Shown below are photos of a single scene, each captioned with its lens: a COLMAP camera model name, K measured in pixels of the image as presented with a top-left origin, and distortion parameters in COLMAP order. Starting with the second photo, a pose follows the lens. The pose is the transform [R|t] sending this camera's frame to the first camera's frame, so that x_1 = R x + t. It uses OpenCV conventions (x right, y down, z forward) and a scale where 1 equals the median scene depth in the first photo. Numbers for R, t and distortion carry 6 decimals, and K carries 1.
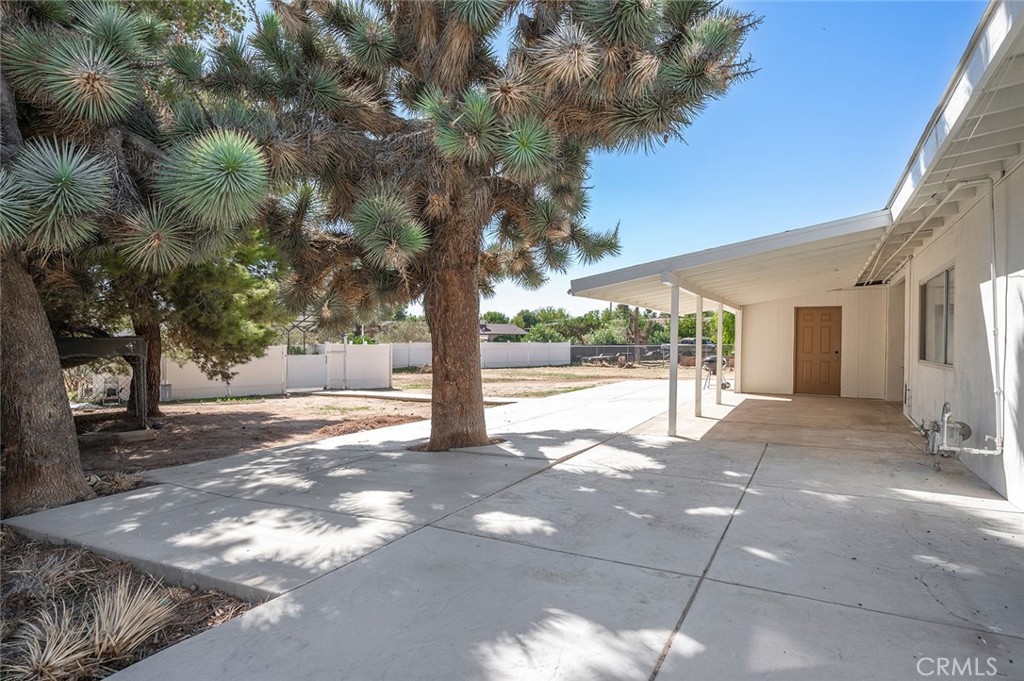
lens RADIAL K [[549.7, 0, 512.0], [0, 549.7, 340.5], [0, 0, 1]] dist [0.000542, -0.000162]
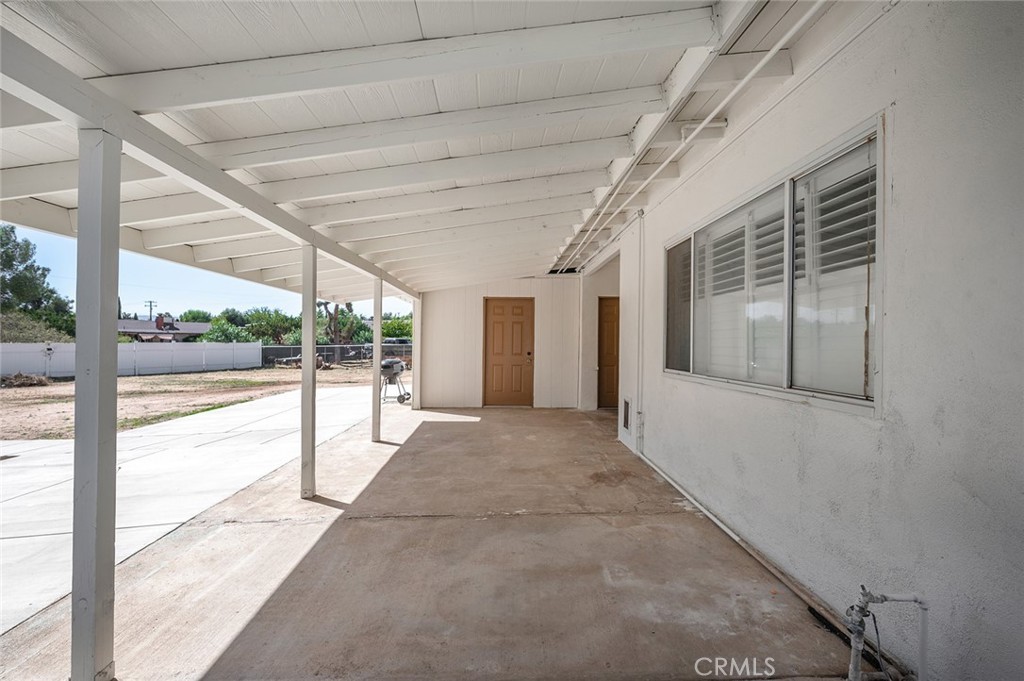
lens RADIAL K [[460.7, 0, 512.0], [0, 460.7, 340.5], [0, 0, 1]] dist [-0.002261, -0.000346]
pose [[0.856045, -0.001931, 0.516897, 0.084839], [0.001905, 0.999998, 0.000581, 0.000560], [-0.516897, 0.000488, 0.856047, 0.169271]]
